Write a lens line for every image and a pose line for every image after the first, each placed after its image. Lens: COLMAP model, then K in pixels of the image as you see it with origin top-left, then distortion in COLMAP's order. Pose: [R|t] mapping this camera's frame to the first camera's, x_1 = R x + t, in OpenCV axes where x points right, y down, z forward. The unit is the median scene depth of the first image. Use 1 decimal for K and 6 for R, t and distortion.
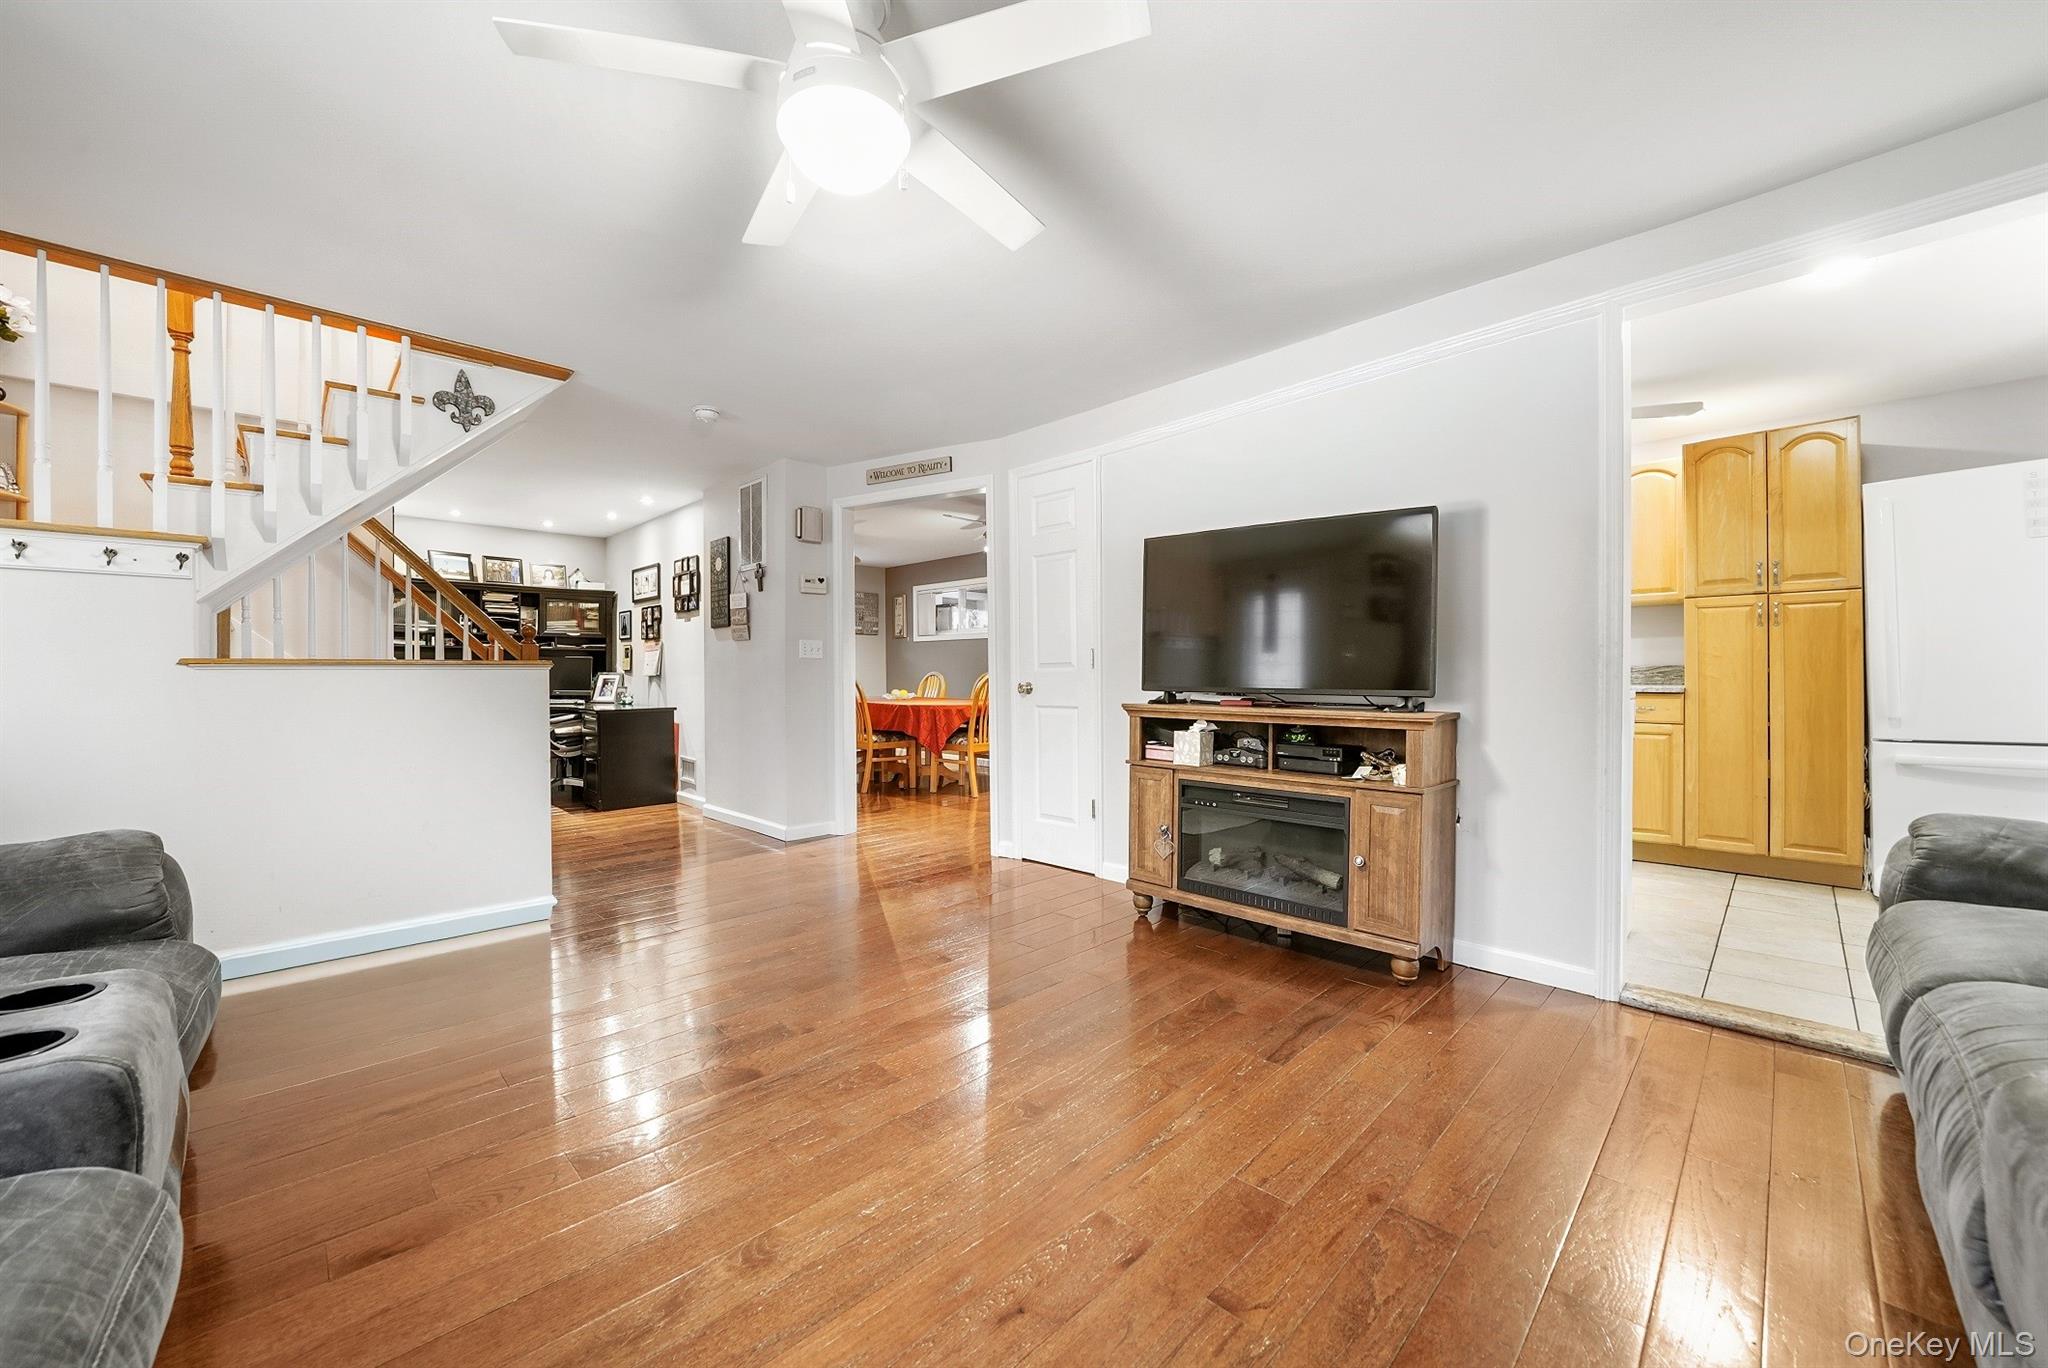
lens RADIAL K [[782.4, 0, 1024.5], [0, 782.4, 679.9], [0, 0, 1]] dist [-0.012474, 0.001050]
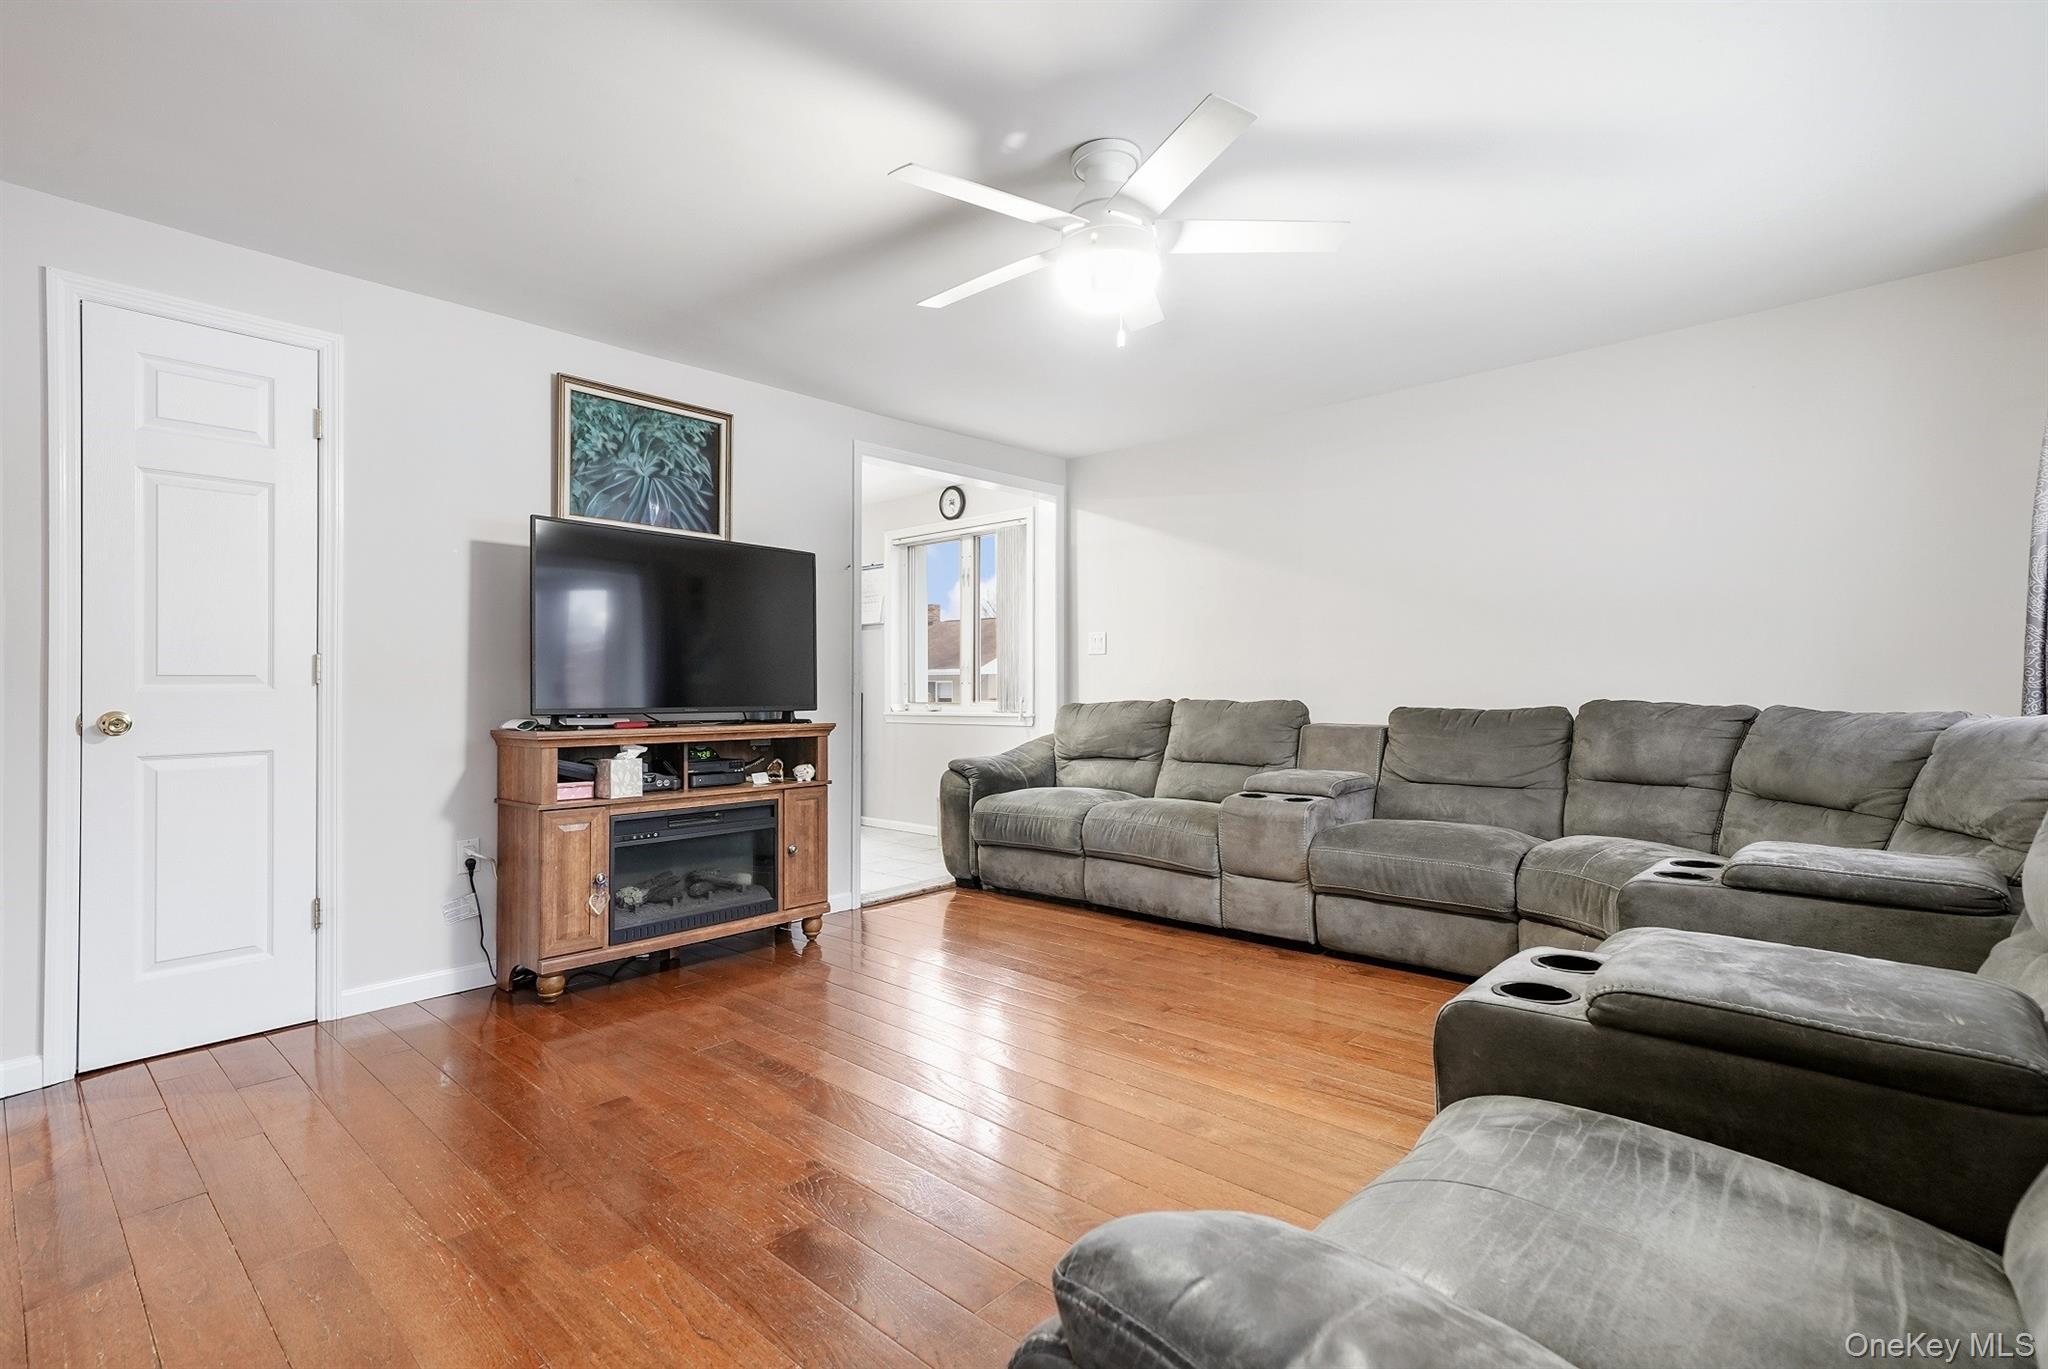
lens RADIAL K [[947.4, 0, 1034.0], [0, 947.4, 682.1], [0, 0, 1]] dist [0.013440, 0.000172]
pose [[-0.061321, 0.010026, 0.998068, -0.873061], [0.009967, 0.999906, -0.009432, -0.005196], [-0.998068, 0.009369, -0.061416, 0.600878]]
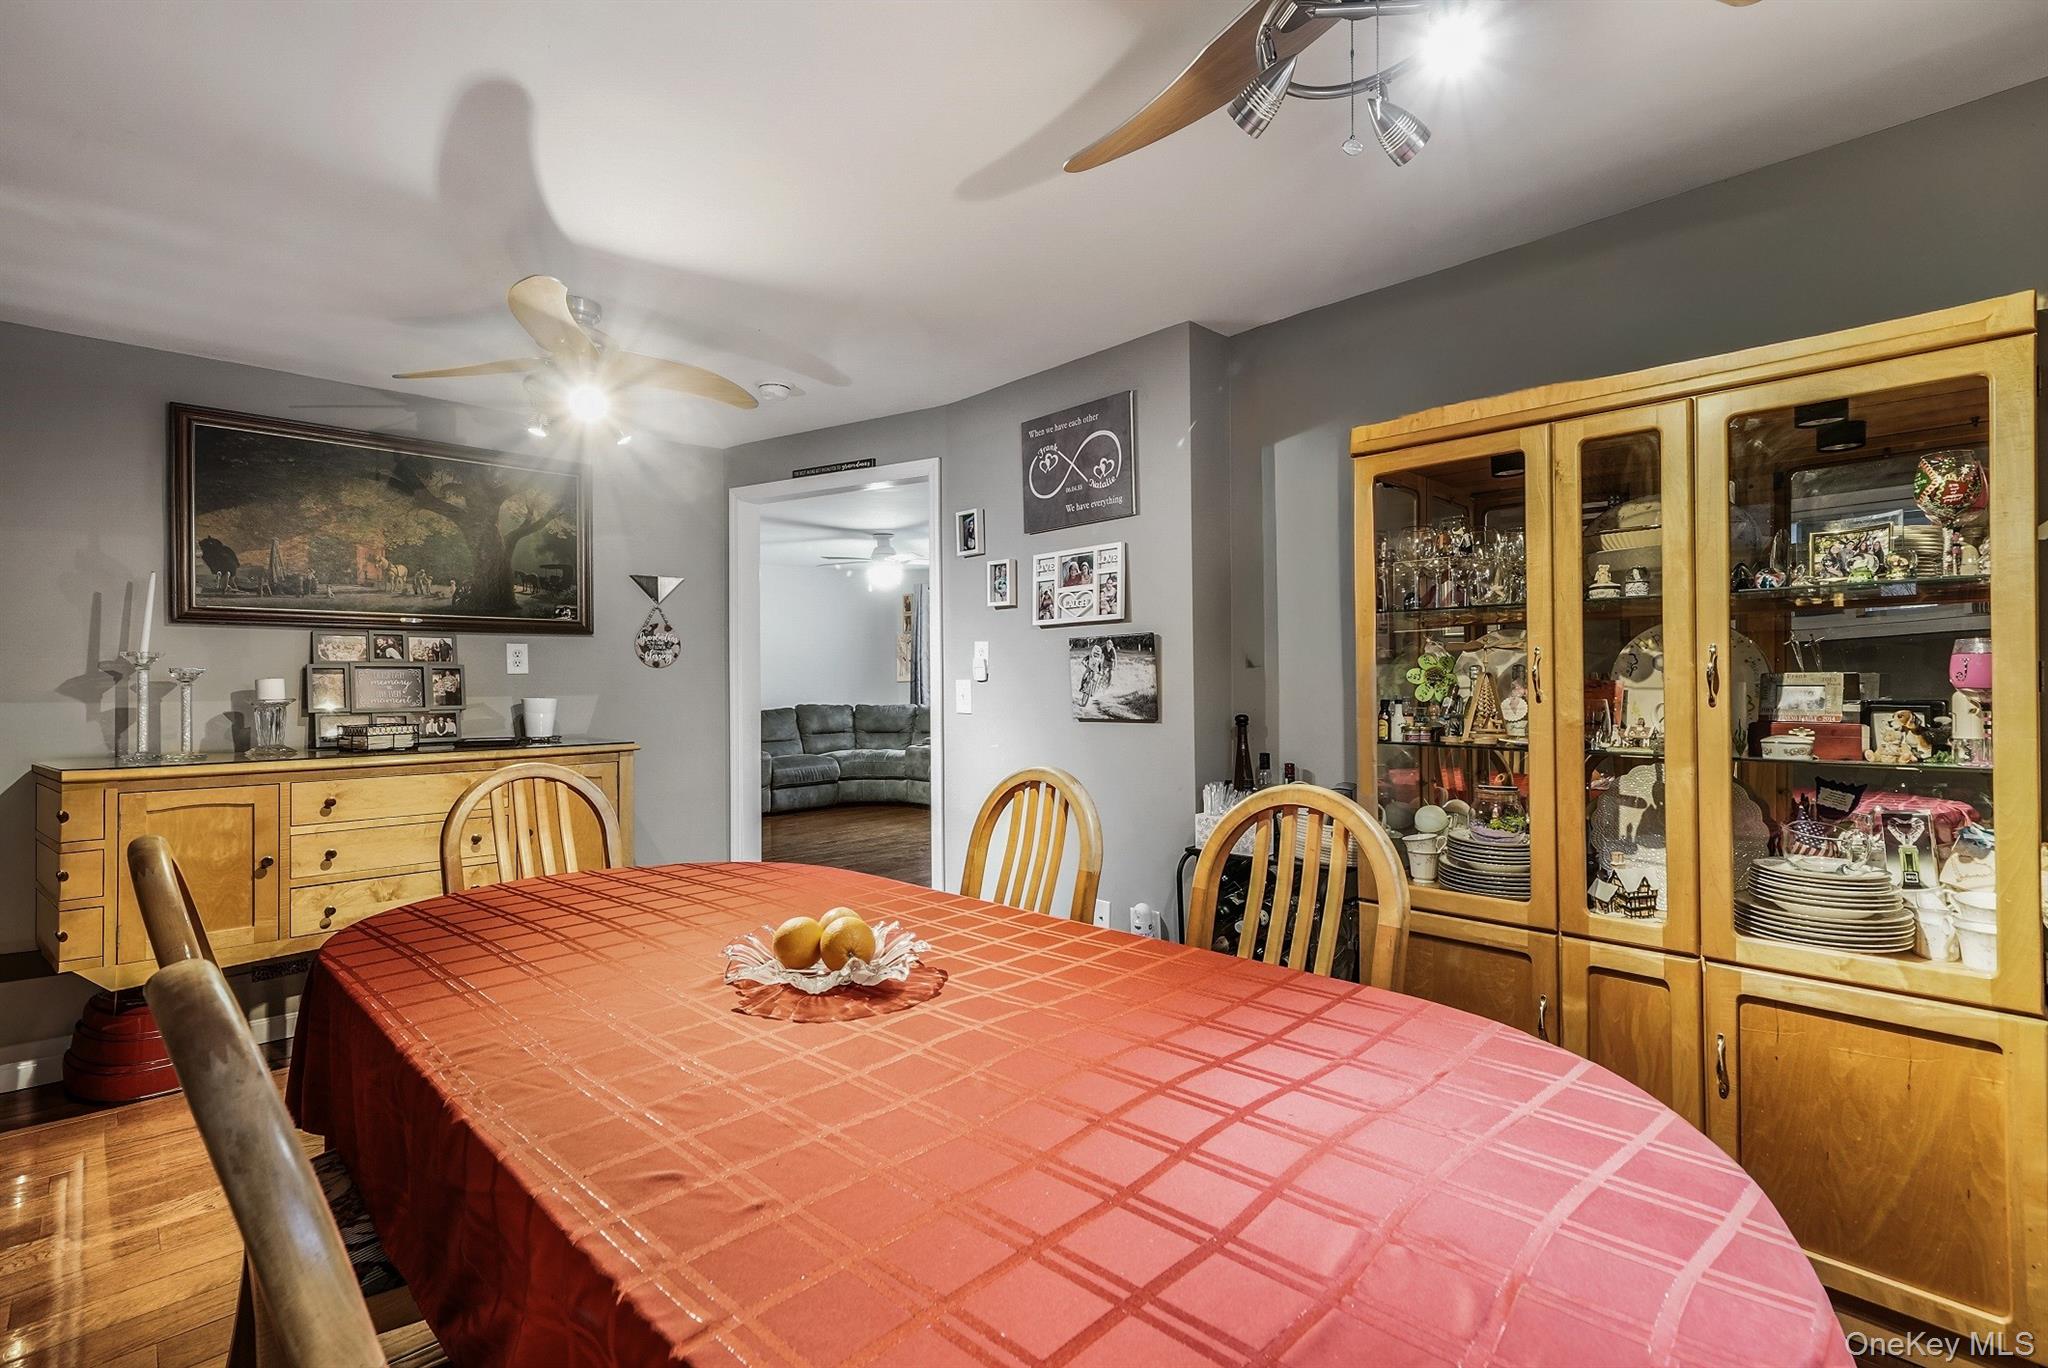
lens RADIAL K [[947.4, 0, 1022.4], [0, 947.4, 674.5], [0, 0, 1]] dist [0.013440, 0.000172]
pose [[-0.999904, 0.013435, 0.003261, -0.470904], [0.013462, 0.999874, 0.008381, -0.102150], [-0.003148, 0.008424, -0.999960, 2.944480]]
